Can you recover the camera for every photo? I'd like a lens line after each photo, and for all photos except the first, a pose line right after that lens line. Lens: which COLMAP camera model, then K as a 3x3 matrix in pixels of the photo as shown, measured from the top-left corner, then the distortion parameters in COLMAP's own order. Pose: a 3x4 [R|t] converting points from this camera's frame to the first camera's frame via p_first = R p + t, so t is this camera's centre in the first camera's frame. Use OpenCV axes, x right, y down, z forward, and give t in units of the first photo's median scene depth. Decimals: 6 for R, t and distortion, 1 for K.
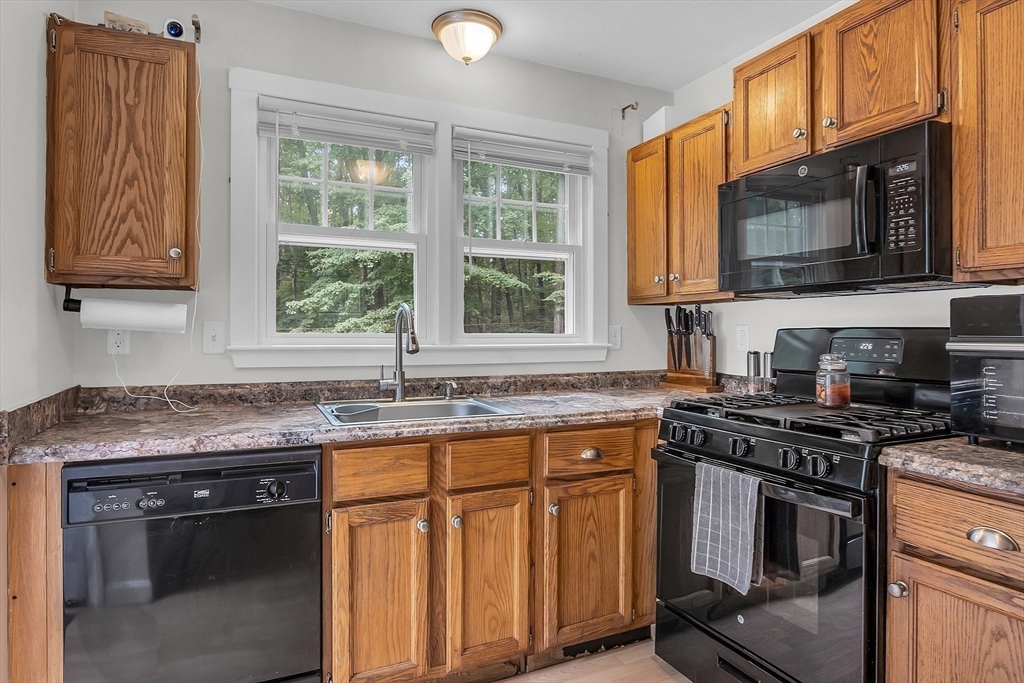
lens RADIAL K [[583.8, 0, 507.3], [0, 583.8, 333.1], [0, 0, 1]] dist [-0.012835, 0.003572]
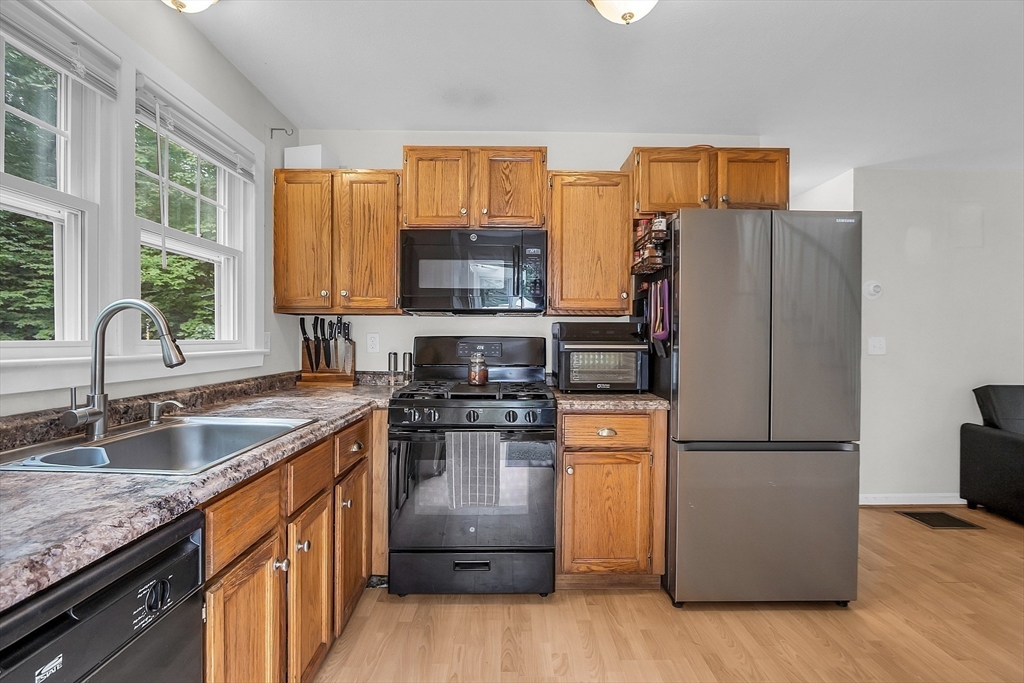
lens RADIAL K [[454.1, 0, 509.0], [0, 454.1, 344.8], [0, 0, 1]] dist [-0.015913, 0.001490]
pose [[0.404213, -0.010446, 0.914605, -0.550501], [-0.003369, 0.999911, 0.012909, -0.002334], [-0.914659, -0.008300, 0.404142, 0.386085]]
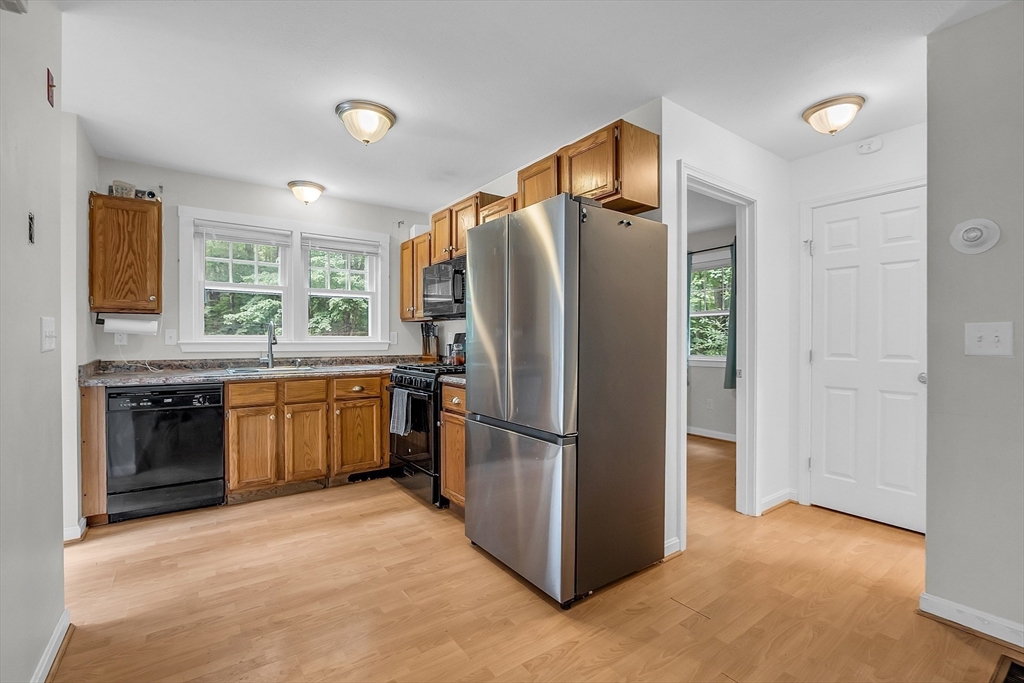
lens RADIAL K [[454.1, 0, 507.5], [0, 454.1, 343.1], [0, 0, 1]] dist [-0.015913, 0.001490]
pose [[0.981475, -0.002600, 0.191572, 0.384325], [0.001309, 0.999976, 0.006866, 0.020722], [-0.191585, -0.006488, 0.981455, -0.846942]]
